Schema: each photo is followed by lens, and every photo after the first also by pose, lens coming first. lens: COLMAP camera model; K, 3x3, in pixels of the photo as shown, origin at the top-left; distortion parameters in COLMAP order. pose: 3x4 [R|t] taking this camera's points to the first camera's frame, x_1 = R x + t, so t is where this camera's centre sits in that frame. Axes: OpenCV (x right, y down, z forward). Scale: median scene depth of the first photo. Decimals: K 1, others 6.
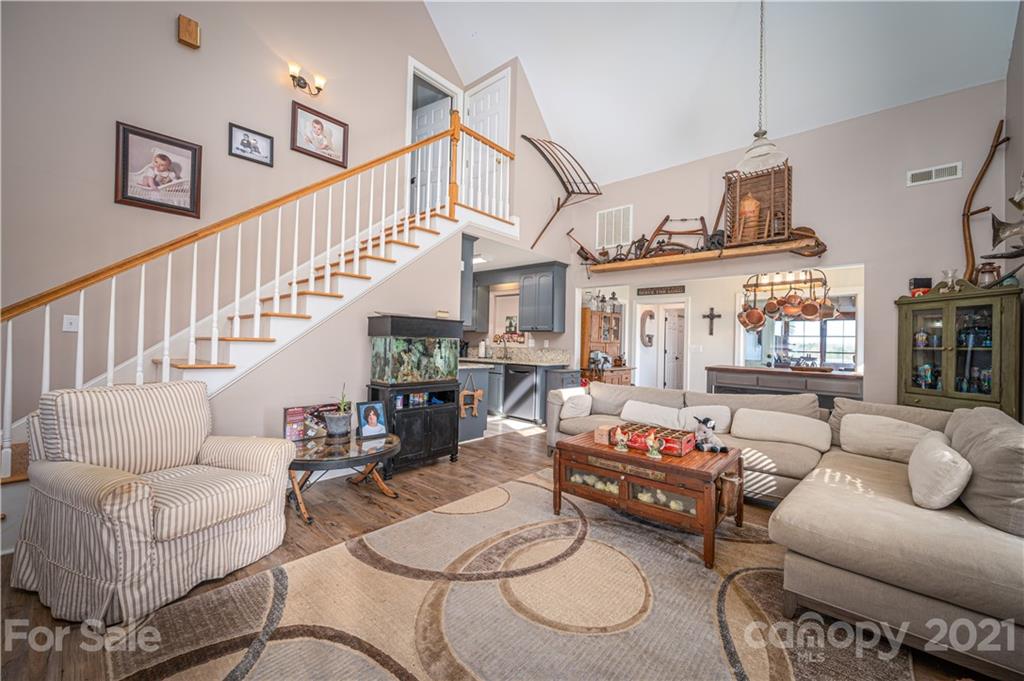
lens RADIAL K [[403.9, 0, 512.0], [0, 403.9, 340.5], [0, 0, 1]] dist [0.000909, 0.000060]
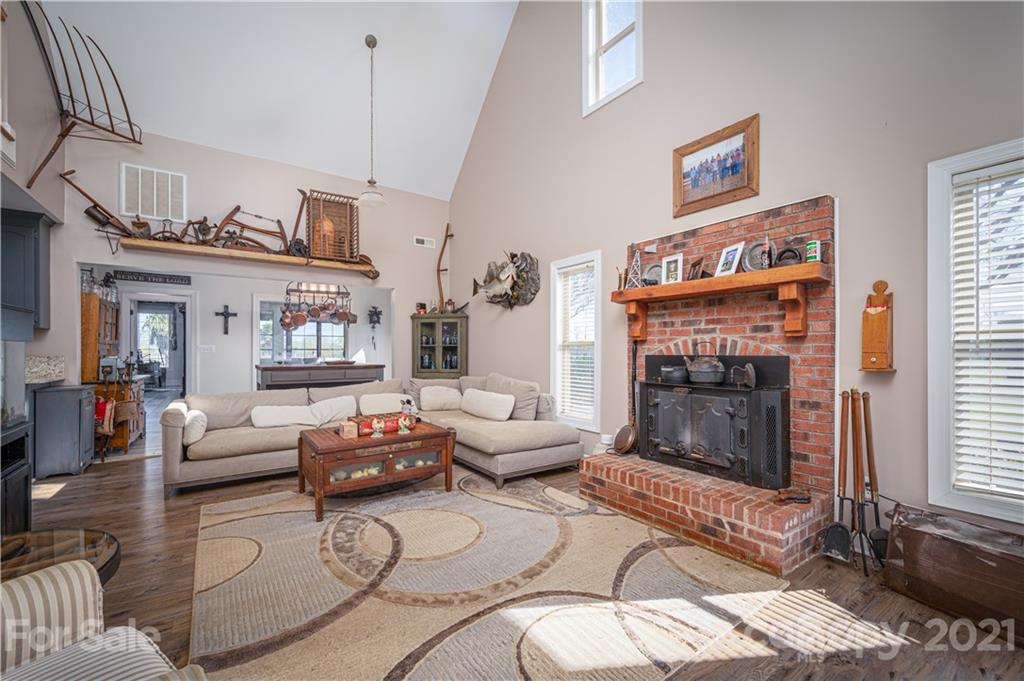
lens RADIAL K [[420.2, 0, 510.6], [0, 420.2, 350.9], [0, 0, 1]] dist [0.000210, -0.000006]
pose [[0.225941, -0.030301, 0.973670, -0.469174], [-0.002339, 0.999496, 0.031648, -0.010709], [-0.974138, -0.009428, 0.225756, 0.195804]]
